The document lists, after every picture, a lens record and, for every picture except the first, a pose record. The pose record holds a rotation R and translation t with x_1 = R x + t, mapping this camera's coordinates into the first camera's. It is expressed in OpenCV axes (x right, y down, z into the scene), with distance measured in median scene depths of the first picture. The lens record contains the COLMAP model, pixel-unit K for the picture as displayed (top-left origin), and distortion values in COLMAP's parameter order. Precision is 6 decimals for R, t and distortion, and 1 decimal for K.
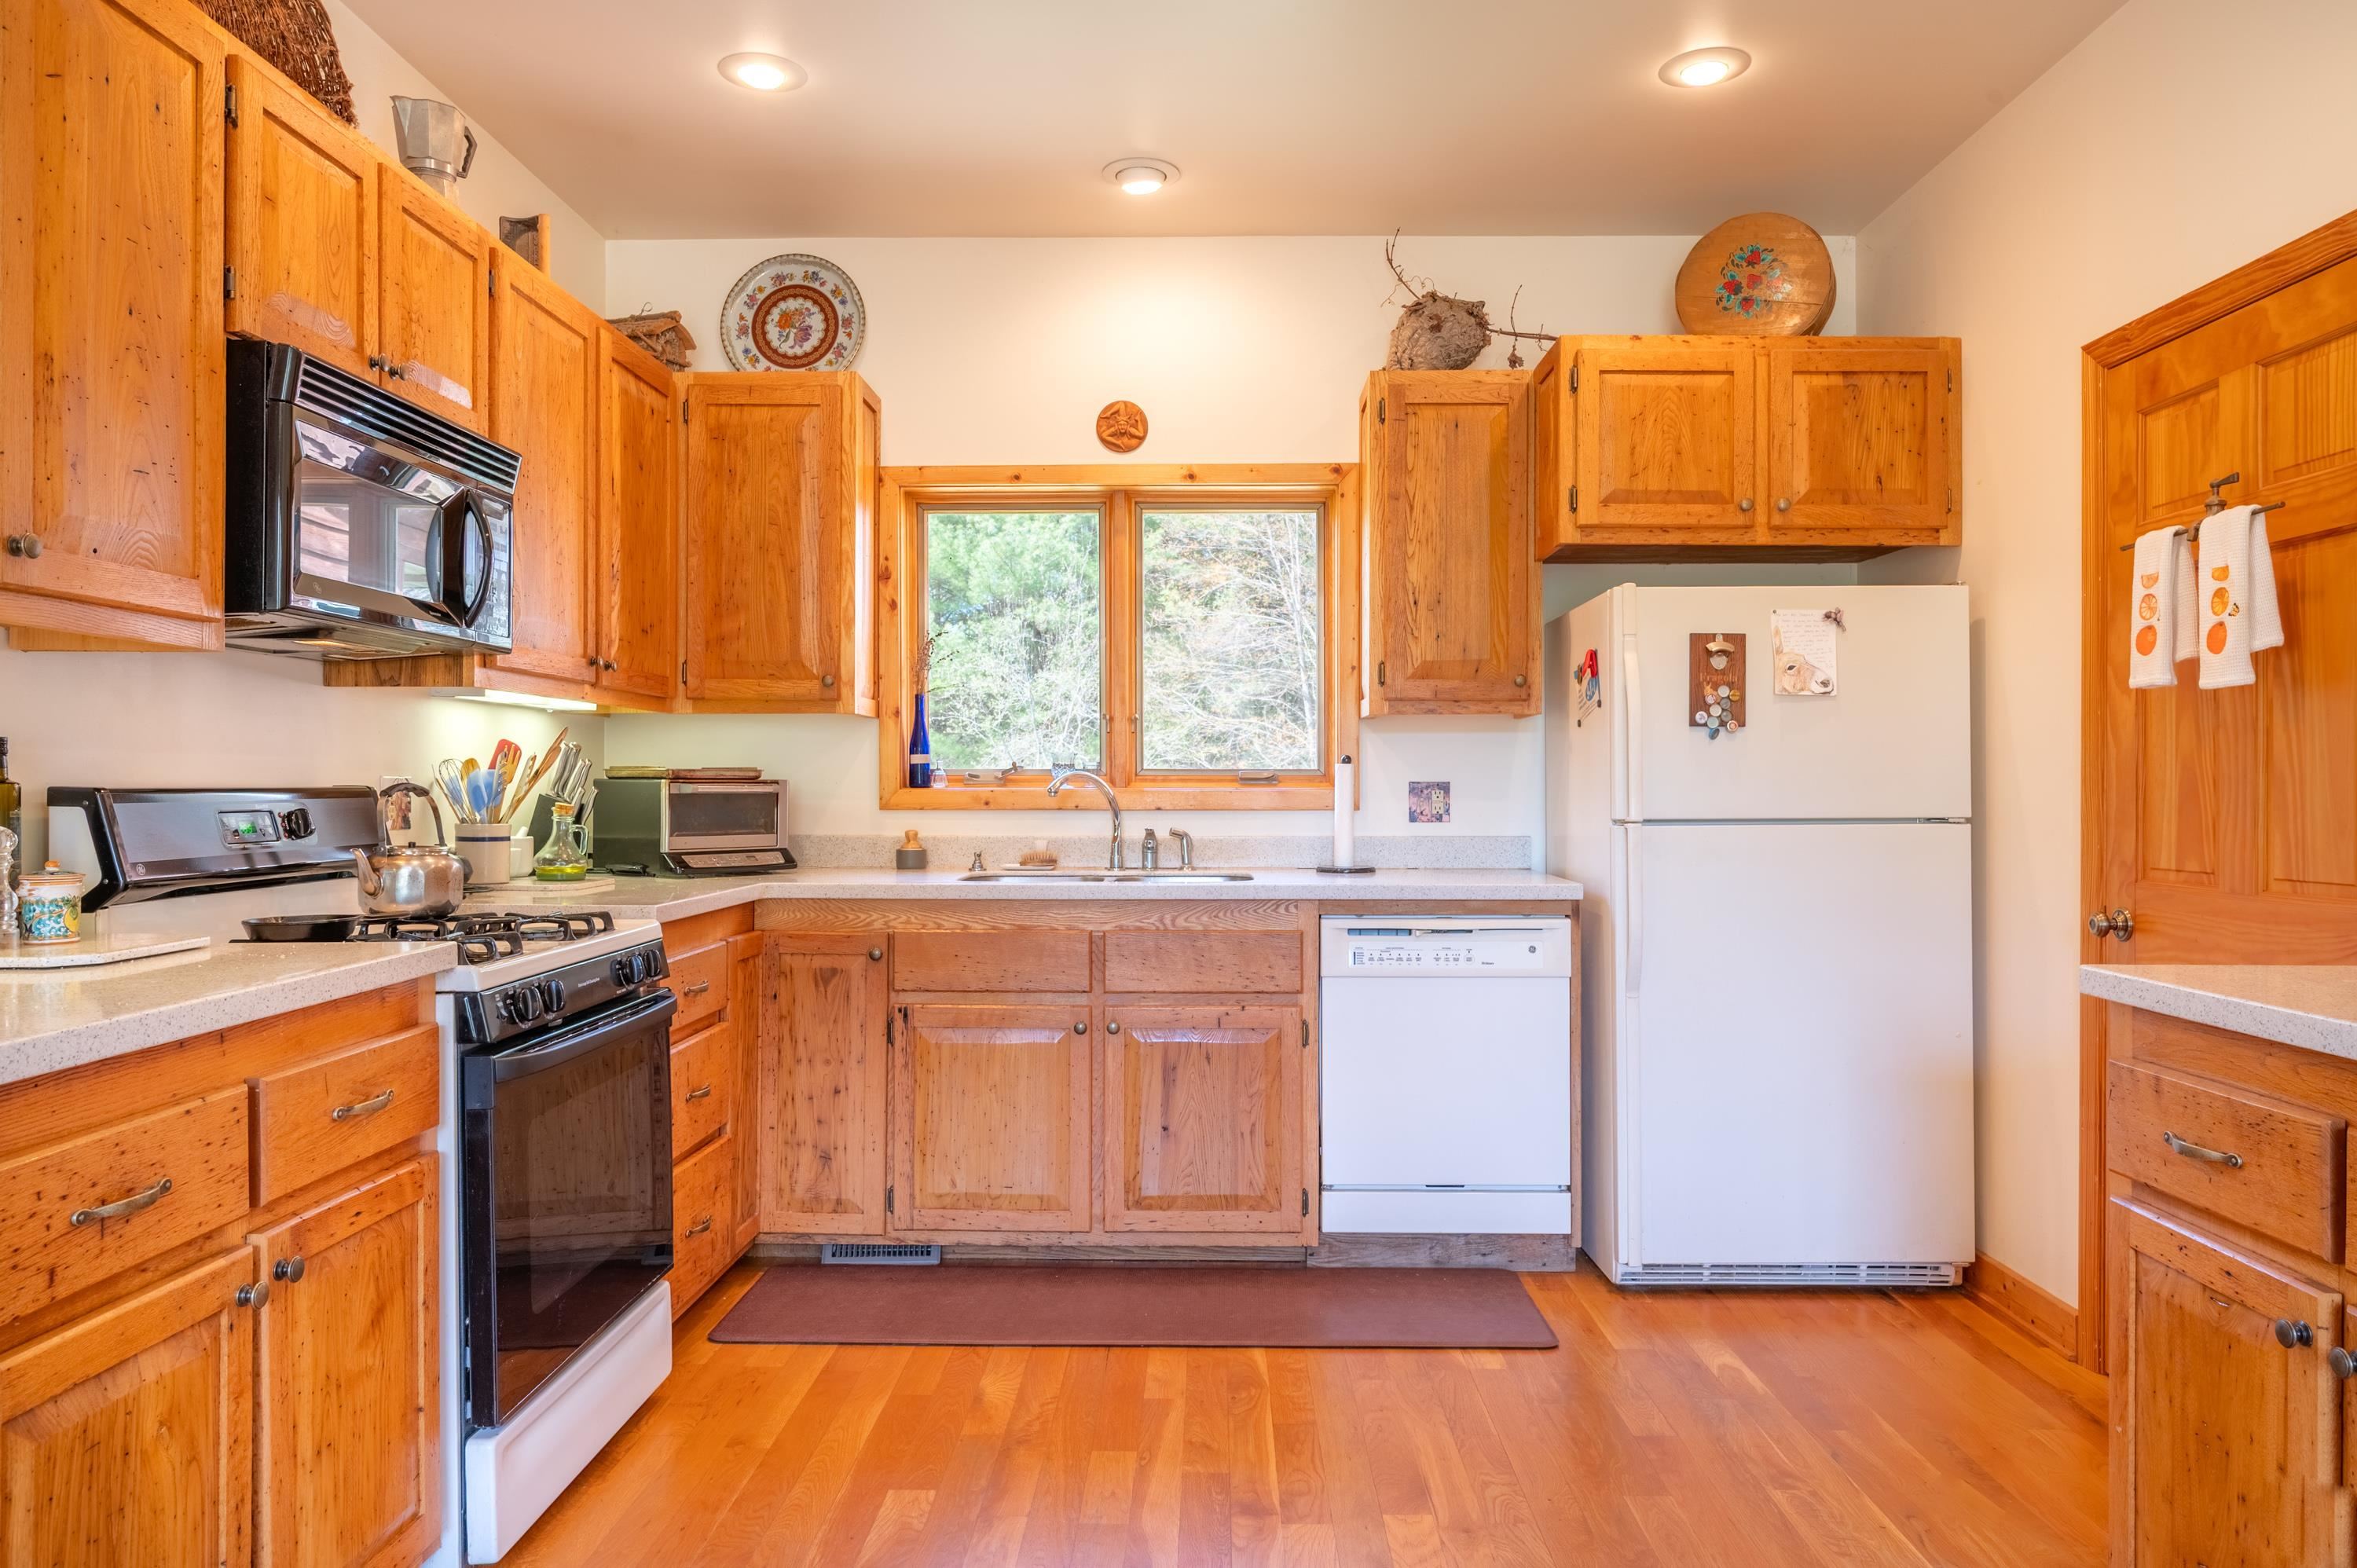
lens RADIAL K [[1547.8, 0, 1188.4], [0, 1547.8, 784.3], [0, 0, 1]] dist [-0.003052, -0.002449]
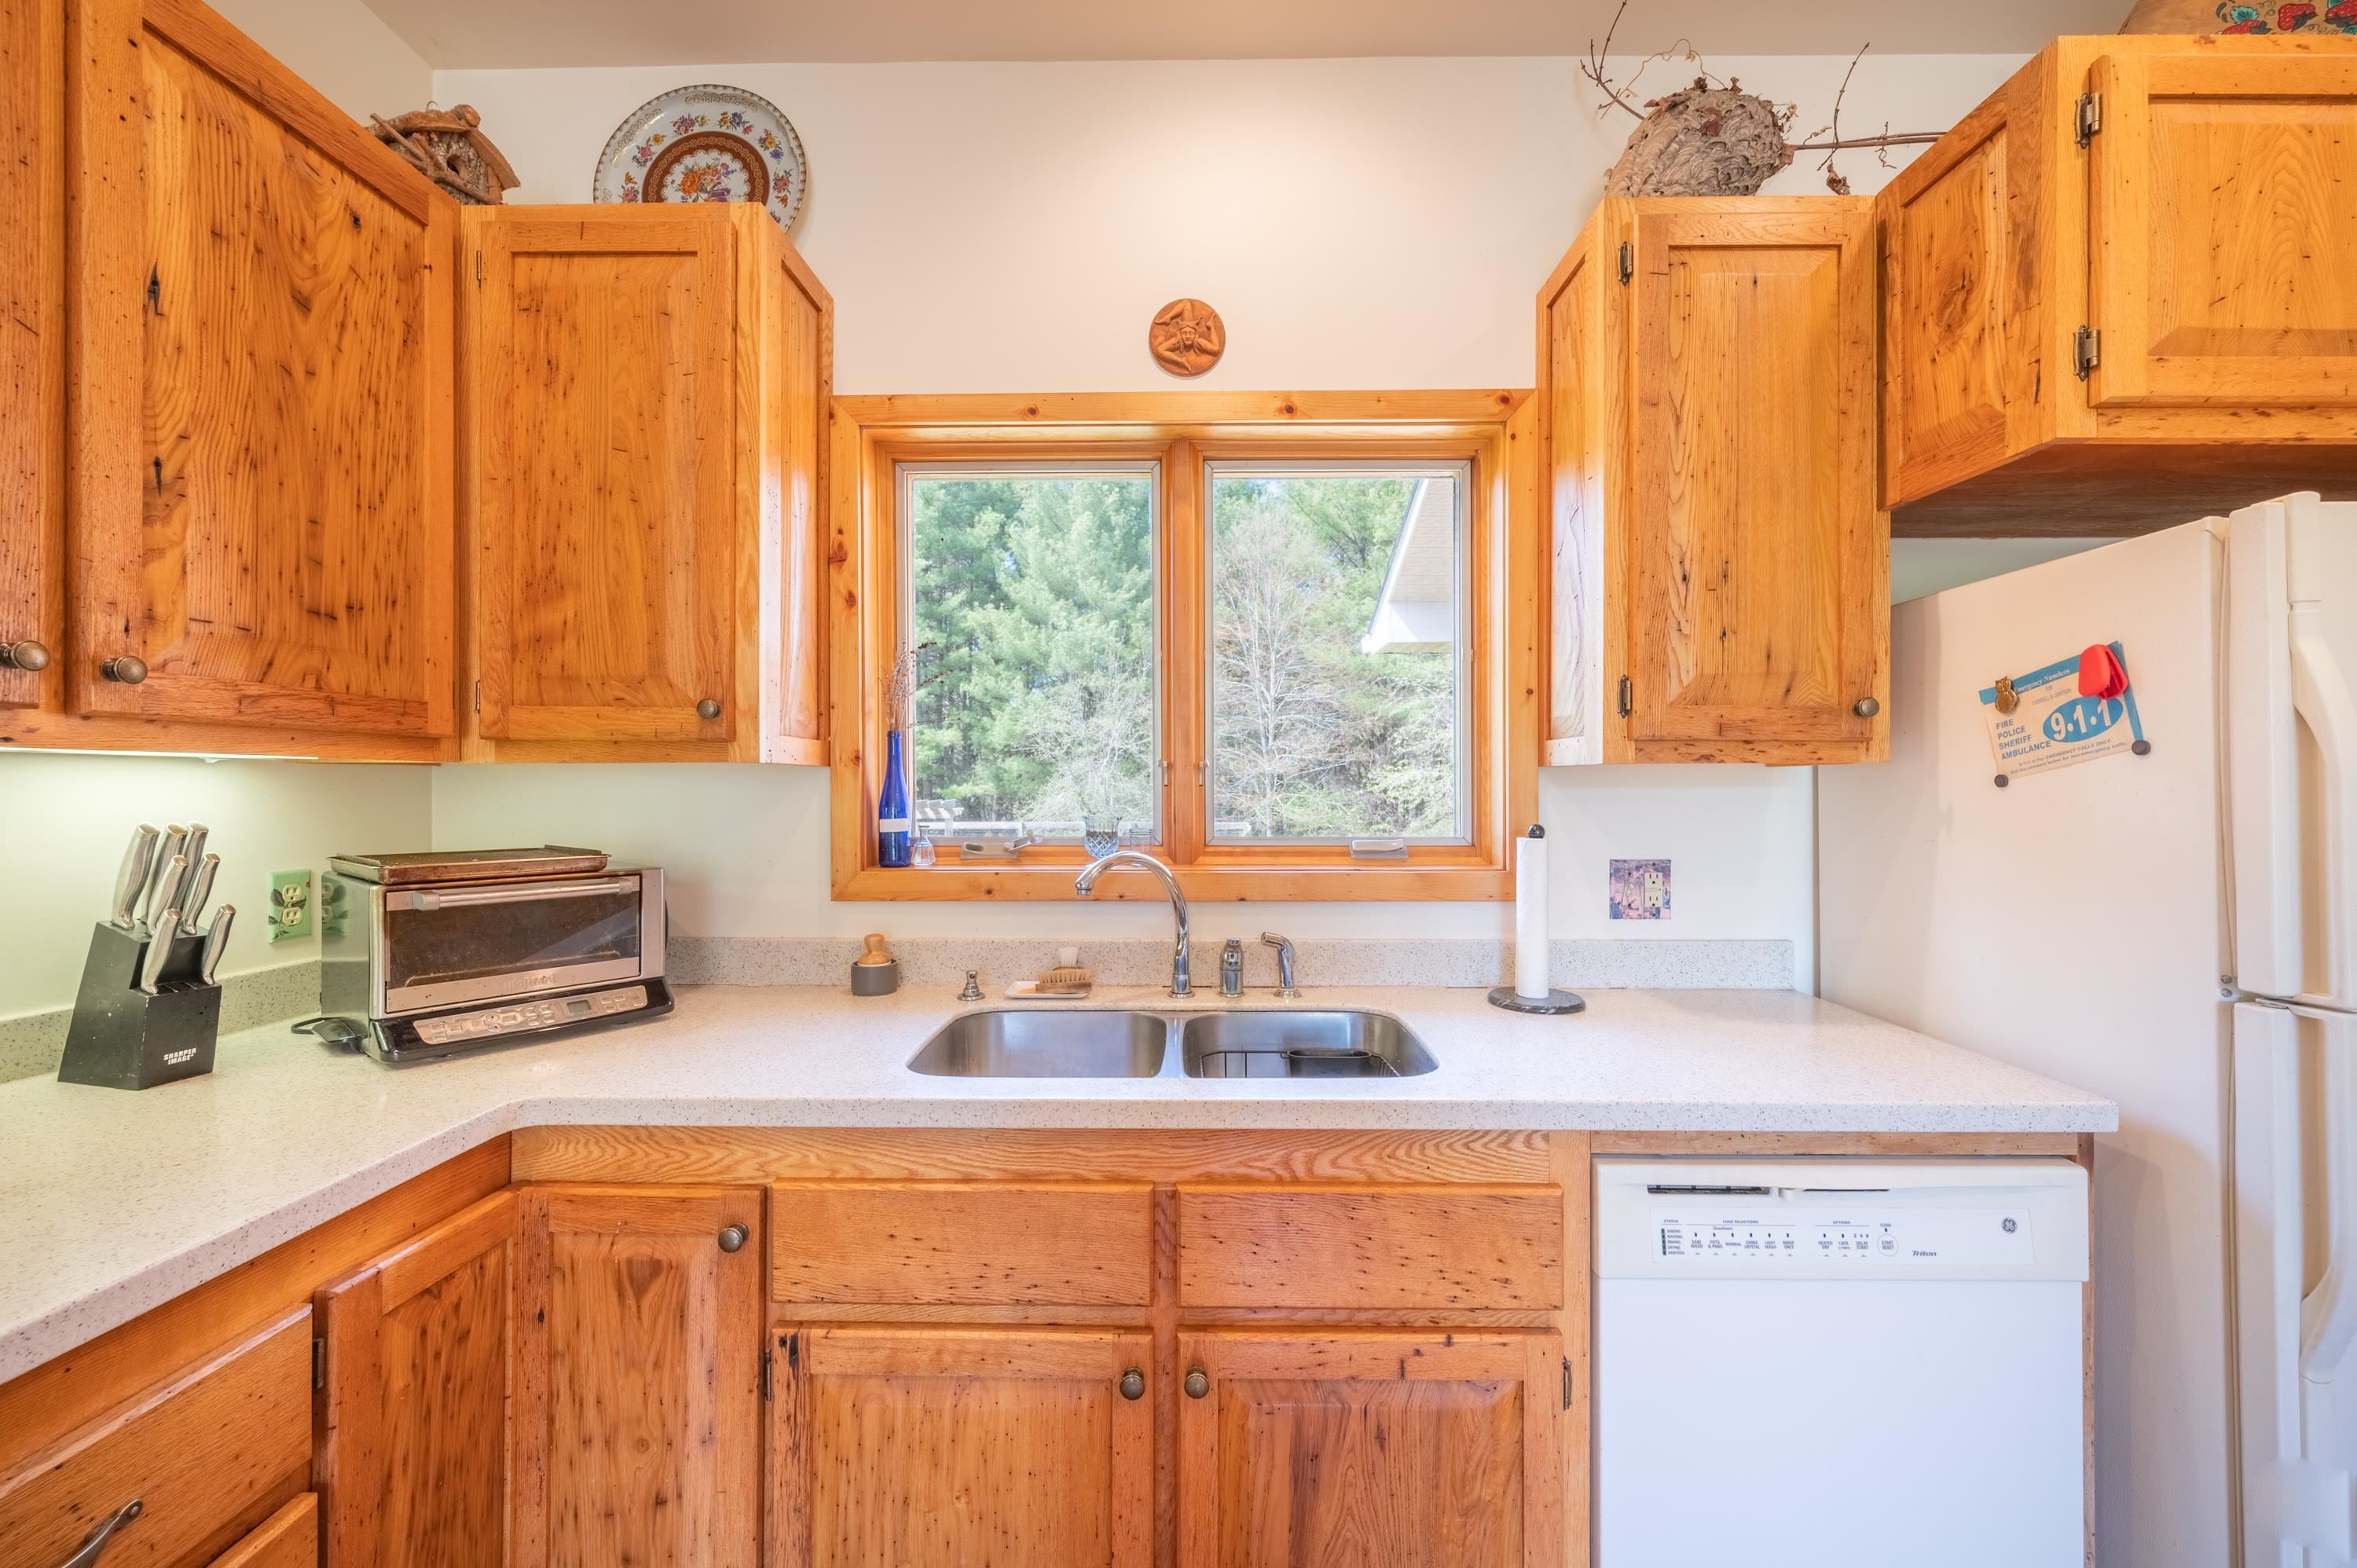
lens RADIAL K [[926.6, 0, 1180.5], [0, 926.6, 787.5], [0, 0, 1]] dist [-0.001130, -0.000722]
pose [[0.999998, -0.001006, -0.001419, -0.052892], [0.001008, 0.999999, 0.000894, -0.039346], [0.001418, -0.000896, 0.999999, 0.690348]]
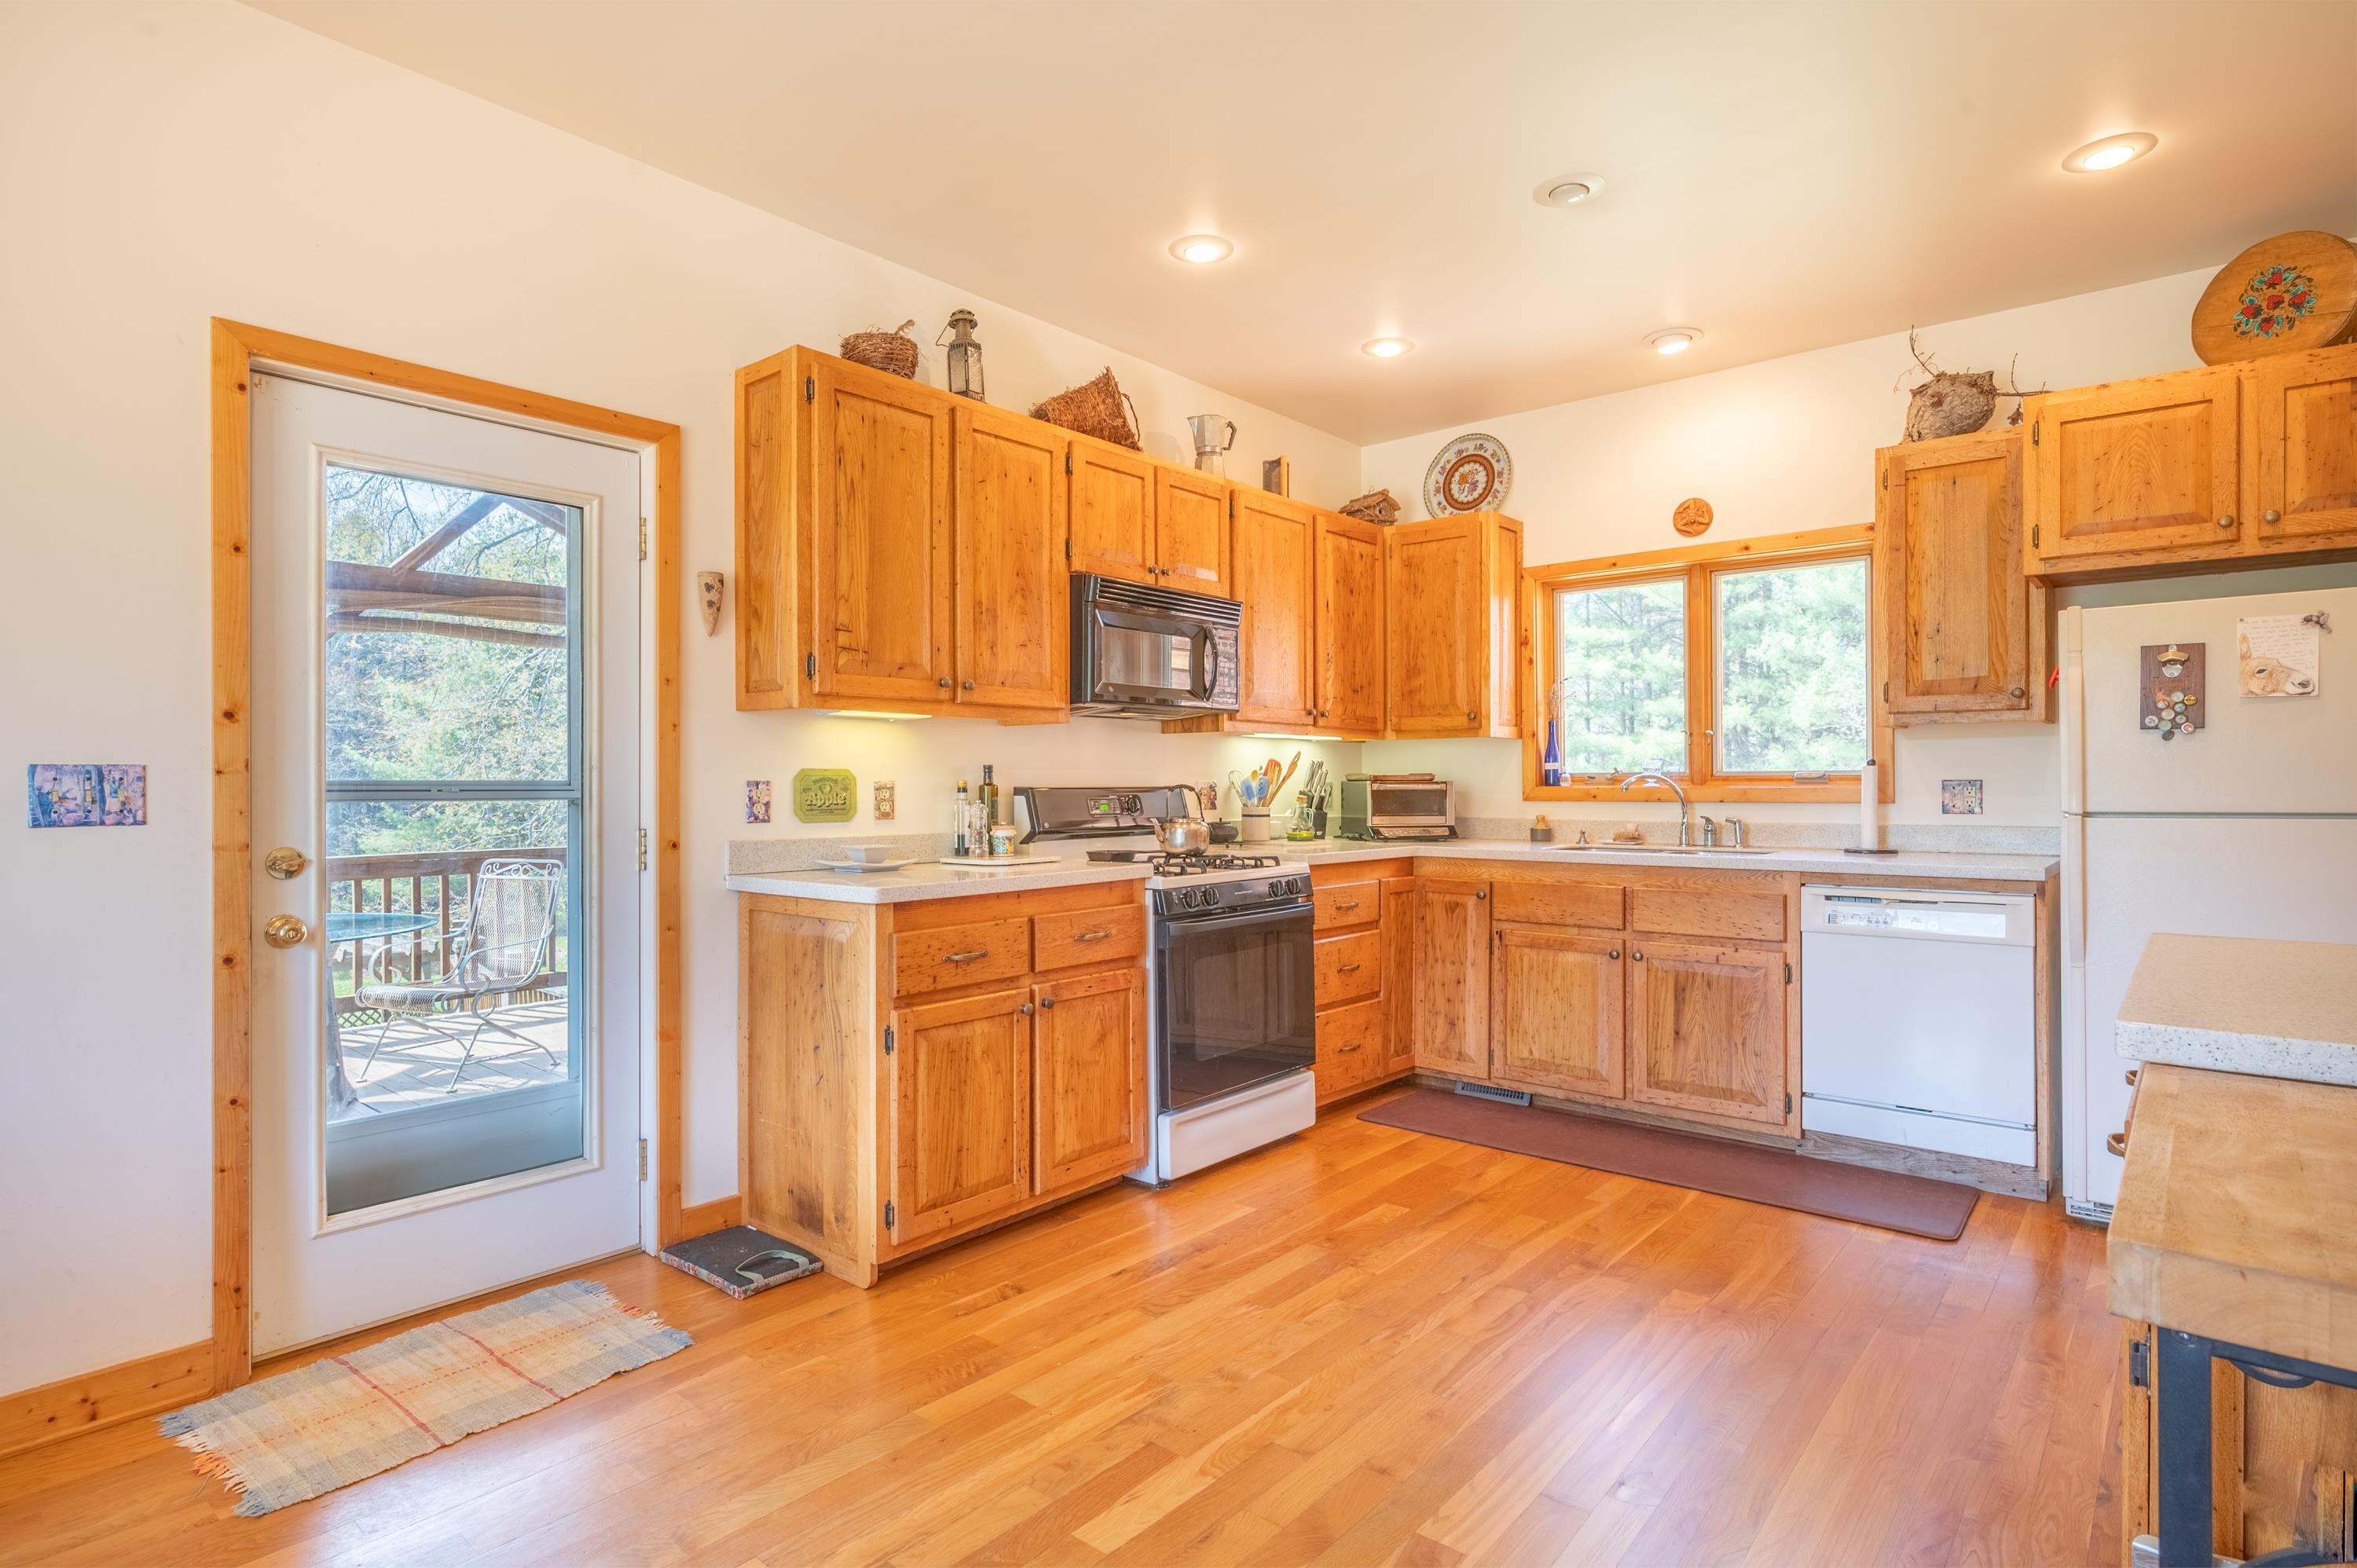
lens RADIAL K [[1206.2, 0, 1186.7], [0, 1206.2, 784.9], [0, 0, 1]] dist [-0.003480, -0.001500]
pose [[0.772475, -0.003113, -0.635038, 0.328972], [0.003842, 0.999993, -0.000228, 0.000215], [0.635034, -0.002264, 0.772481, -0.105244]]
